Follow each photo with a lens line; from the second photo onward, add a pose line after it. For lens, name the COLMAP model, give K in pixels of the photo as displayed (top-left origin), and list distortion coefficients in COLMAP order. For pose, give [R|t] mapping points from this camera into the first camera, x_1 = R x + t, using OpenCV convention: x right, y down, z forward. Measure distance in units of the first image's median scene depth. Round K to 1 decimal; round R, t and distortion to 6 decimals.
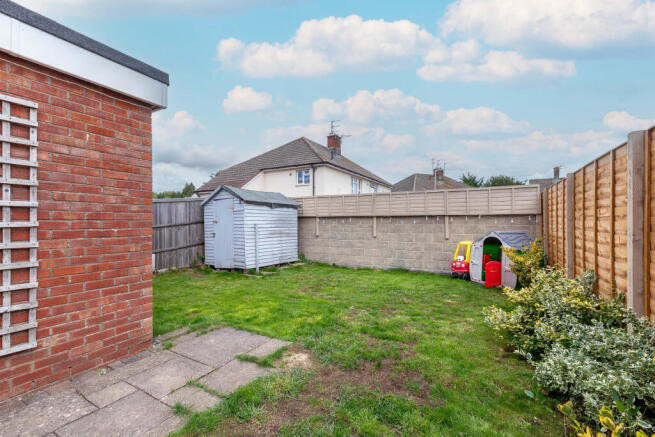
lens RADIAL K [[295.8, 0, 326.2], [0, 295.8, 218.7], [0, 0, 1]] dist [0.004160, -0.000110]
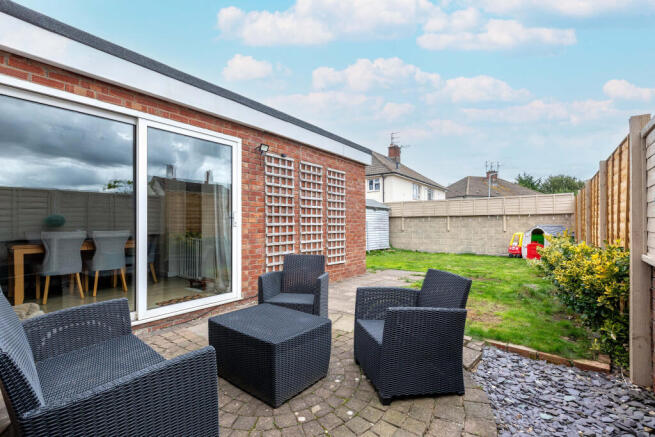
lens RADIAL K [[295.8, 0, 327.9], [0, 295.8, 221.2], [0, 0, 1]] dist [0.004160, -0.000110]
pose [[0.990406, -0.002494, -0.138166, -0.195264], [0.002470, 0.999997, -0.000350, 0.014792], [0.138166, 0.000005, 0.990409, -0.434403]]
